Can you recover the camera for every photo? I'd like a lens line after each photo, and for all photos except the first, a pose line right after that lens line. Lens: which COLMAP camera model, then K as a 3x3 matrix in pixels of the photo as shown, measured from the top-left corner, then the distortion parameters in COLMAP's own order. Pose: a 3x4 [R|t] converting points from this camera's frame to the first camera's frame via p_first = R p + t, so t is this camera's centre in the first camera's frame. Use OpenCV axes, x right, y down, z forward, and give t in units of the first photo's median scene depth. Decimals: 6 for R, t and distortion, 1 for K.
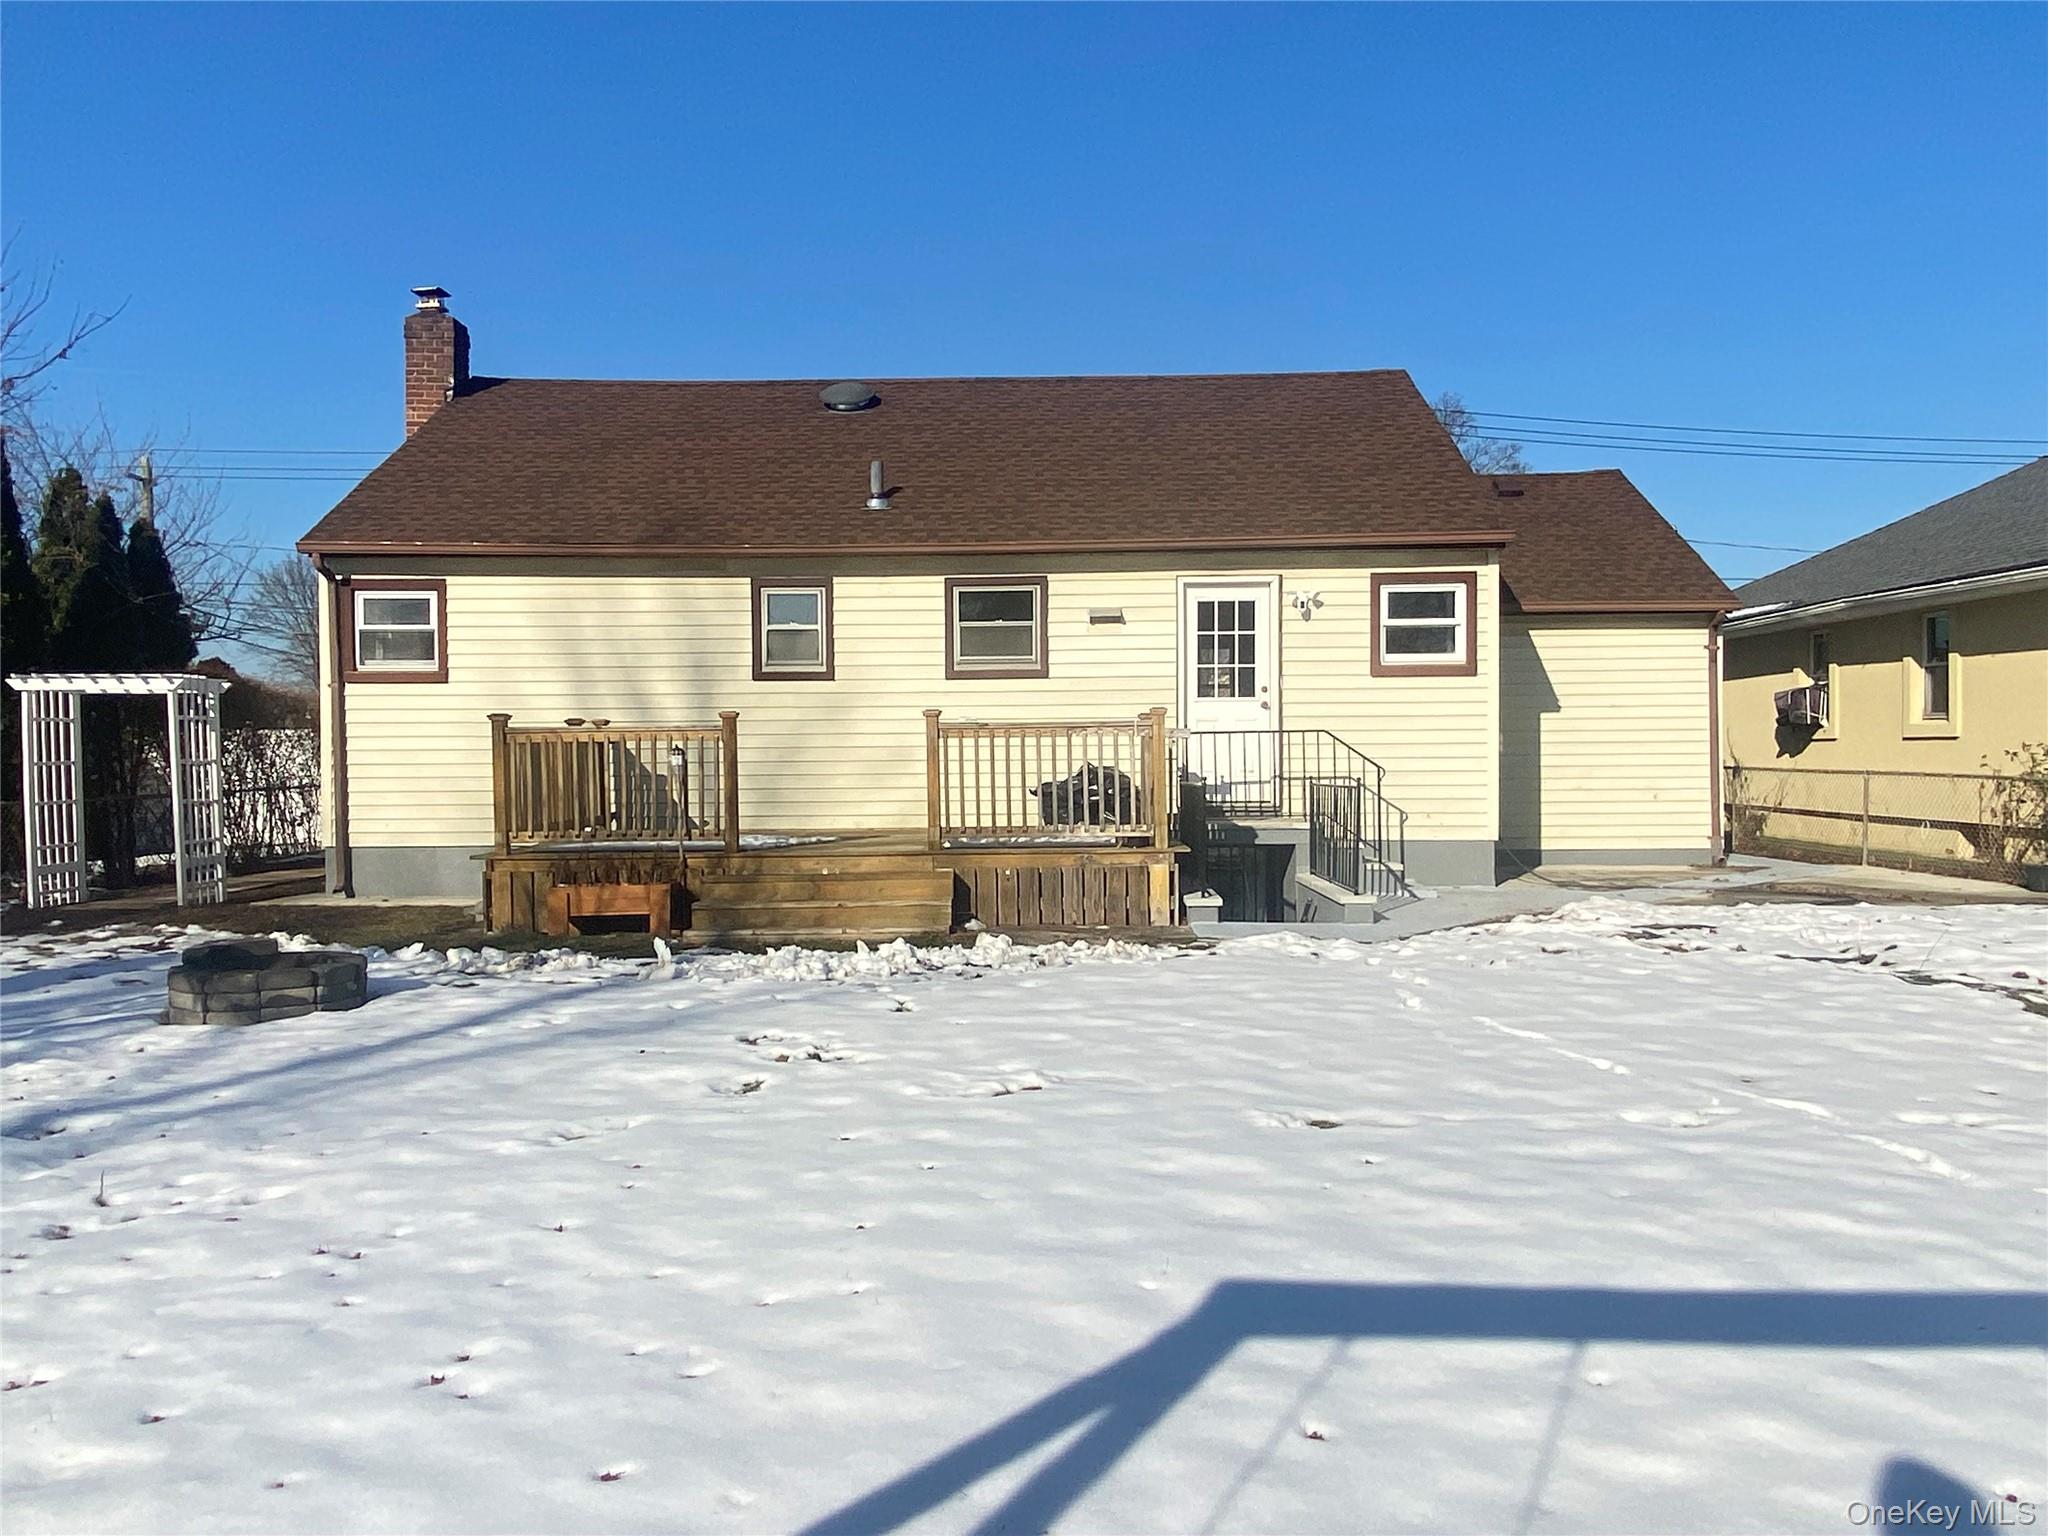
lens RADIAL K [[1512.0, 0, 1024.0], [0, 1512.0, 768.0], [0, 0, 1]] dist [0.049558, -0.000076]
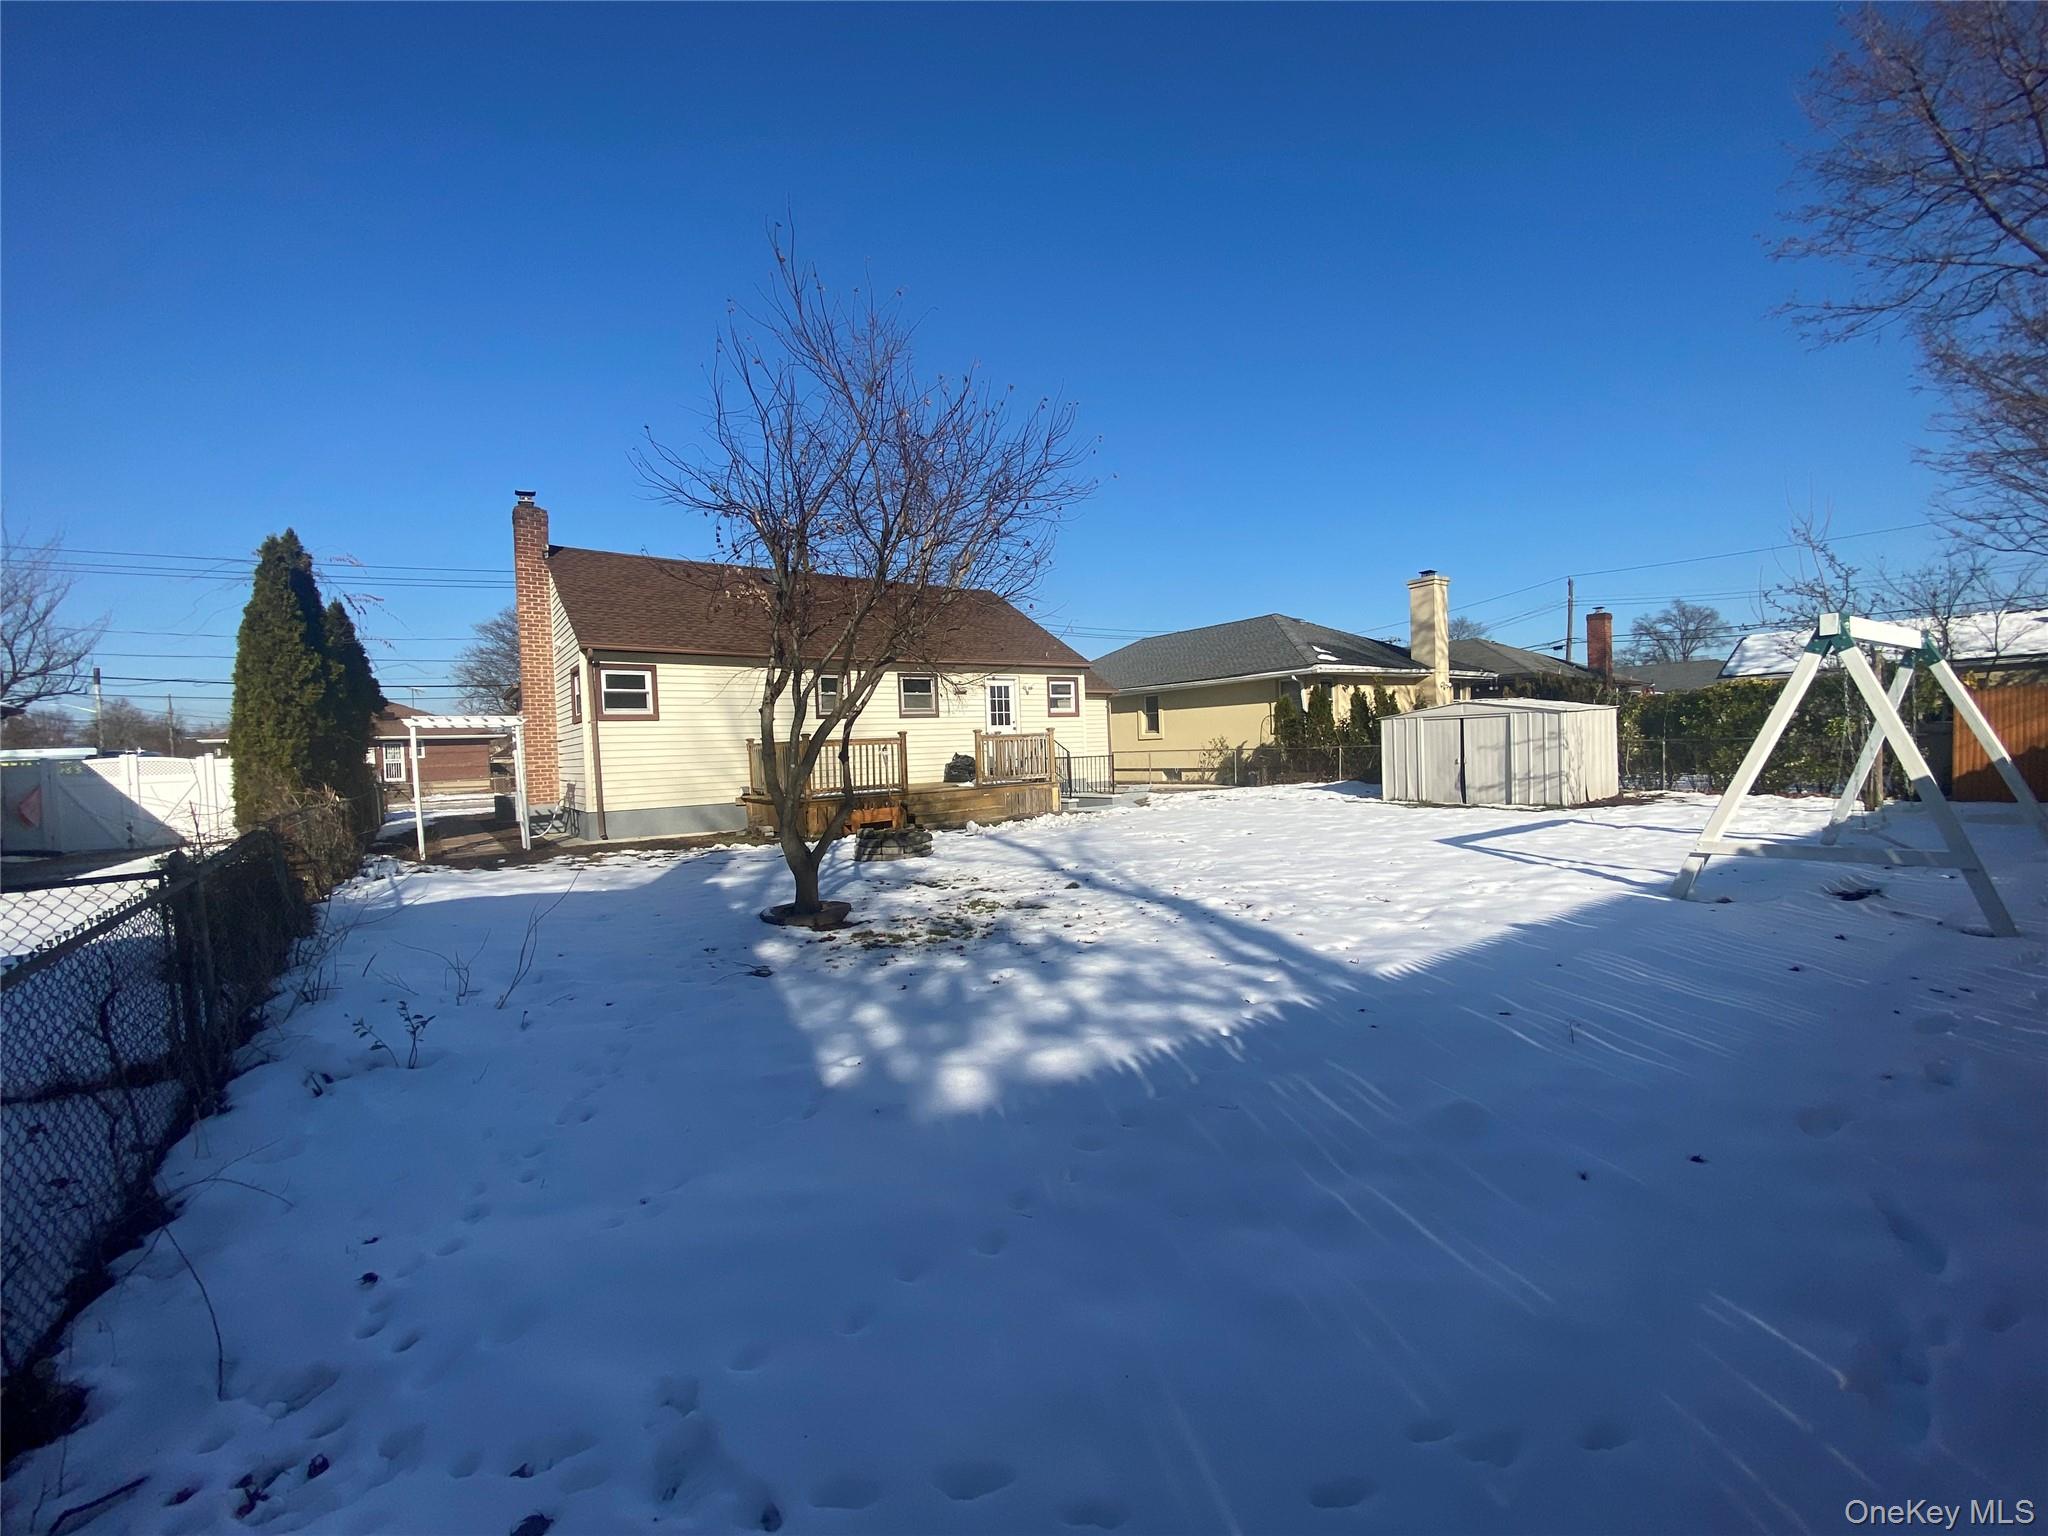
lens RADIAL K [[829.1, 0, 1024.0], [0, 829.1, 768.0], [0, 0, 1]] dist [0.020362, -0.022212]
pose [[0.785971, -0.038304, 0.617075, -0.669131], [0.041275, 0.999103, 0.009446, 0.011455], [-0.616884, 0.018046, 0.786848, -0.080972]]
